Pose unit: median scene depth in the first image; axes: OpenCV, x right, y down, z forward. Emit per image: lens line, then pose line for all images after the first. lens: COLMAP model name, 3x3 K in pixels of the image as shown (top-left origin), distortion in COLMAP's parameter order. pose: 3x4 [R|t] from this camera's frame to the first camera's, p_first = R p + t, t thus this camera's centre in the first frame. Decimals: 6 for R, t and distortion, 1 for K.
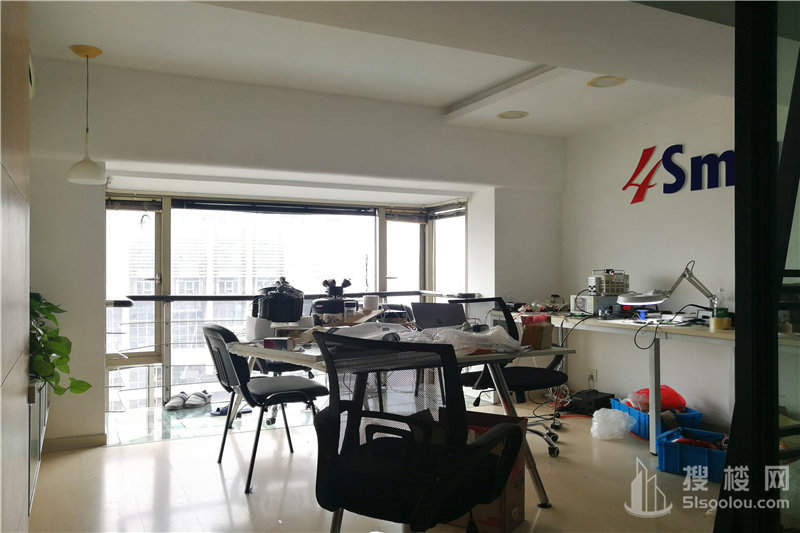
lens RADIAL K [[643.9, 0, 398.0], [0, 643.9, 268.0], [0, 0, 1]] dist [-0.034818, 0.029098]
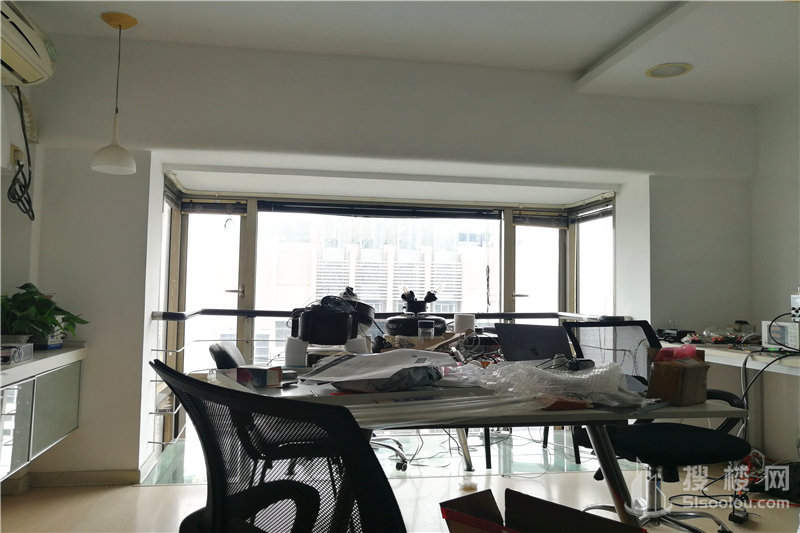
lens RADIAL K [[643.9, 0, 394.3], [0, 643.9, 260.1], [0, 0, 1]] dist [-0.034818, 0.029098]
pose [[0.957720, -0.000704, -0.287700, 0.082732], [-0.014125, 0.998676, -0.049467, 0.015348], [0.287353, 0.051440, 0.956442, 0.212852]]
